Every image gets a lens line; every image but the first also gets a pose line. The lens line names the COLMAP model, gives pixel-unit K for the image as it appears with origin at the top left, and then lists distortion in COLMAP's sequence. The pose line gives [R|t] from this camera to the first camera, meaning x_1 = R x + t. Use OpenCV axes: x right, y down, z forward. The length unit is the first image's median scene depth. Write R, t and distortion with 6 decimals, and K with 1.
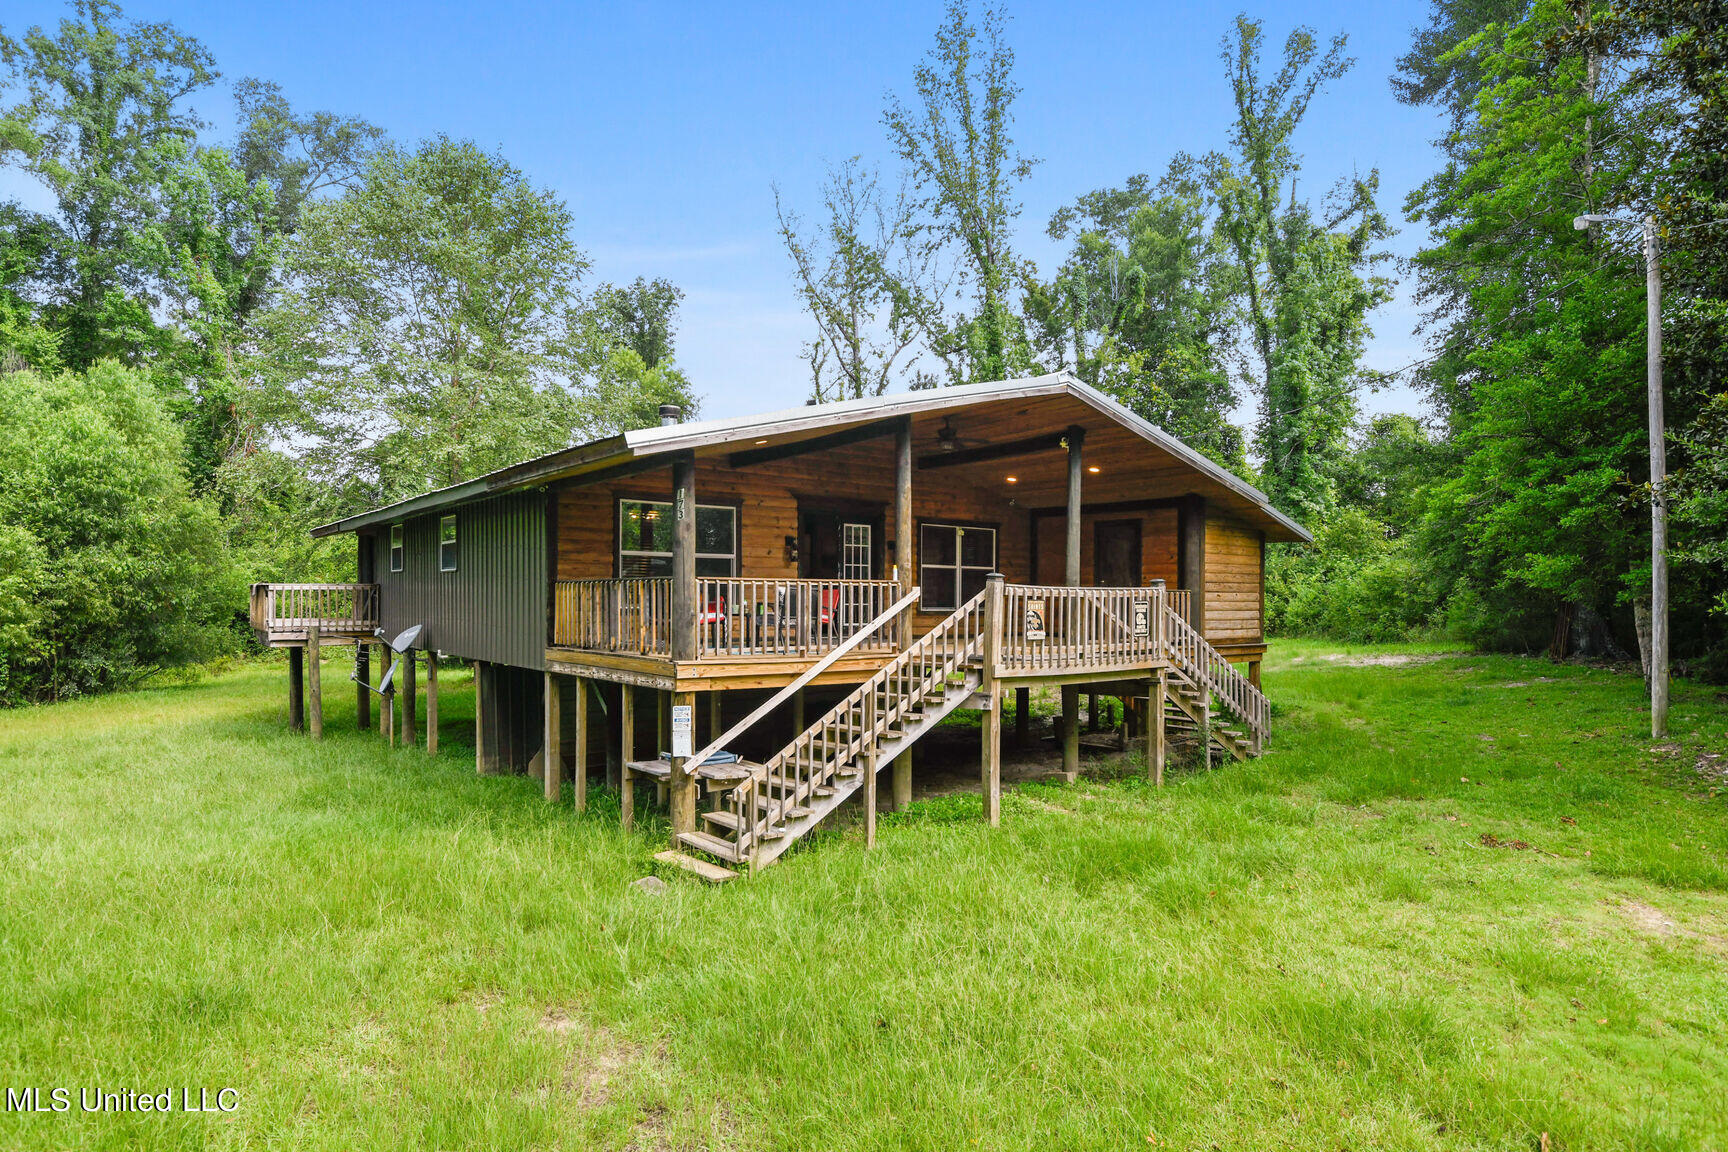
lens RADIAL K [[975.8, 0, 858.3], [0, 975.8, 614.3], [0, 0, 1]] dist [-0.018665, -0.001257]
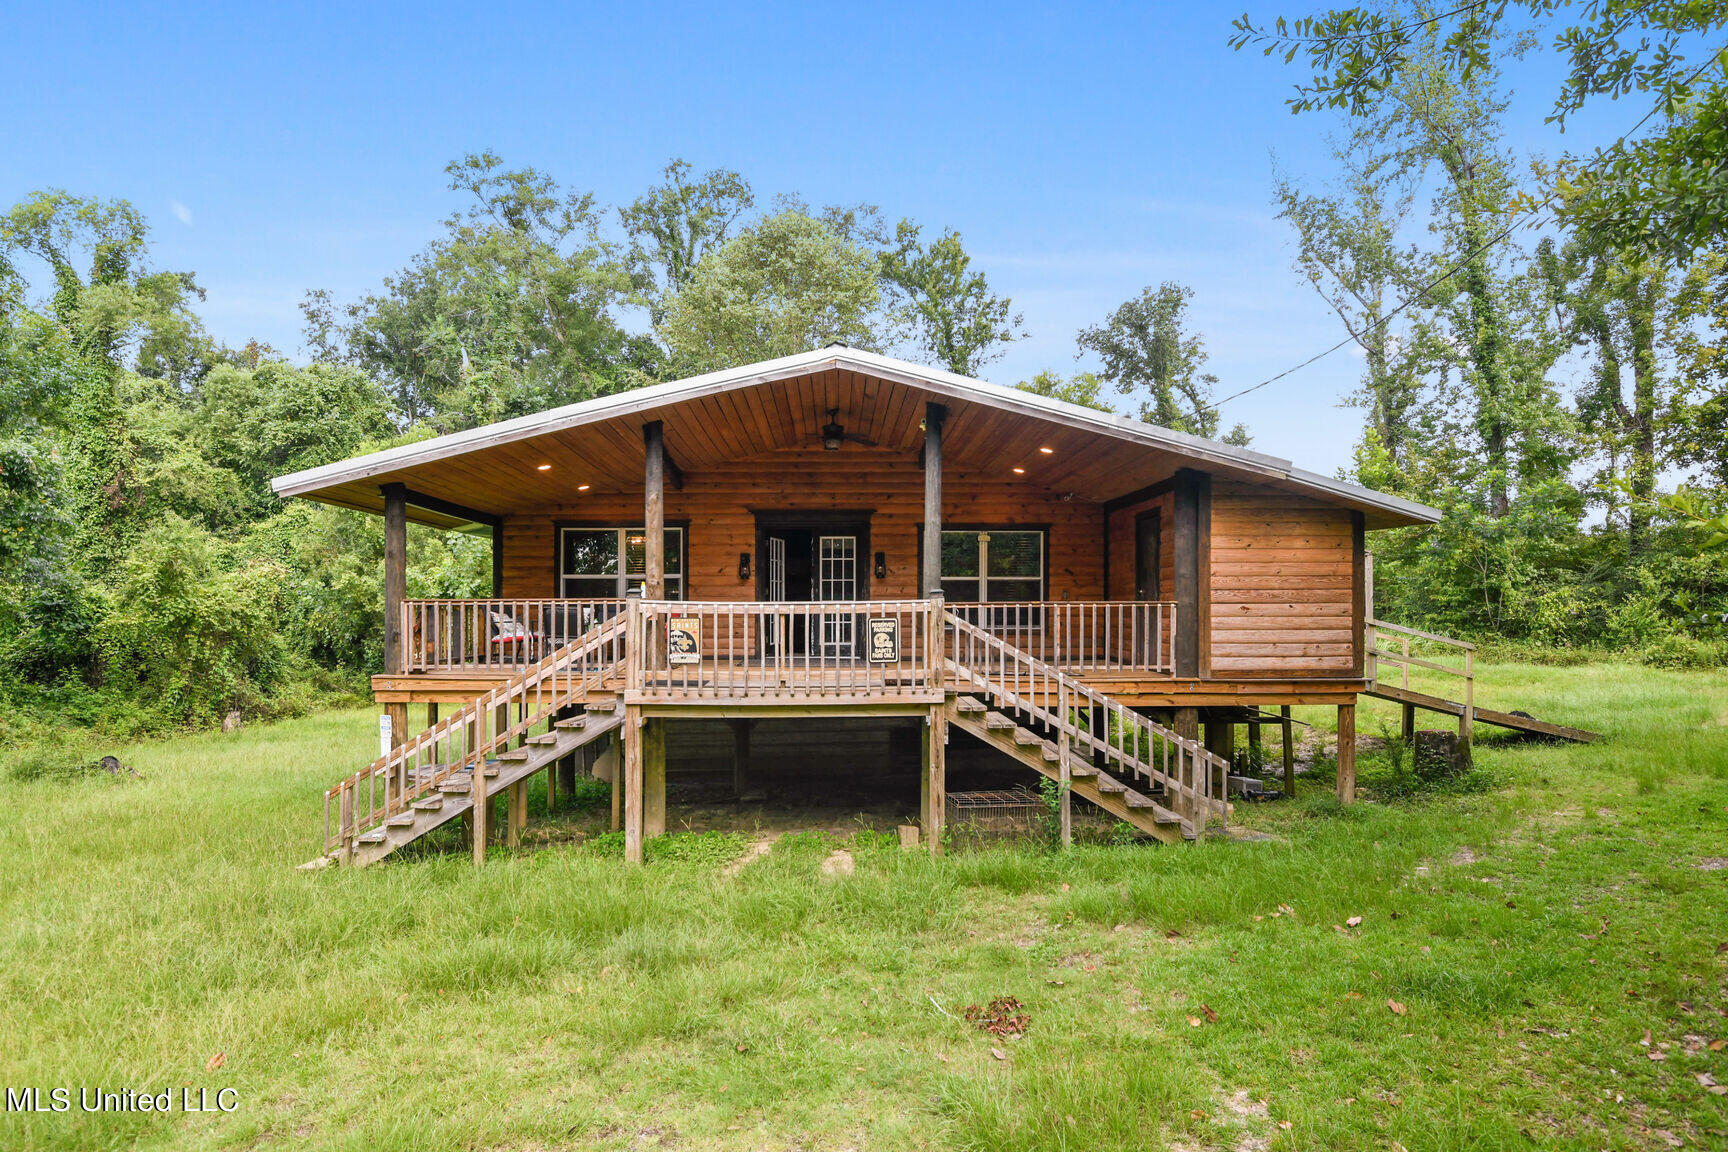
lens RADIAL K [[975.8, 0, 858.3], [0, 975.8, 614.3], [0, 0, 1]] dist [-0.018665, -0.001257]
pose [[0.798786, -0.009030, -0.601547, 0.604581], [-0.002034, 0.999841, -0.017709, -0.001895], [0.601612, 0.015370, 0.798641, 0.287843]]
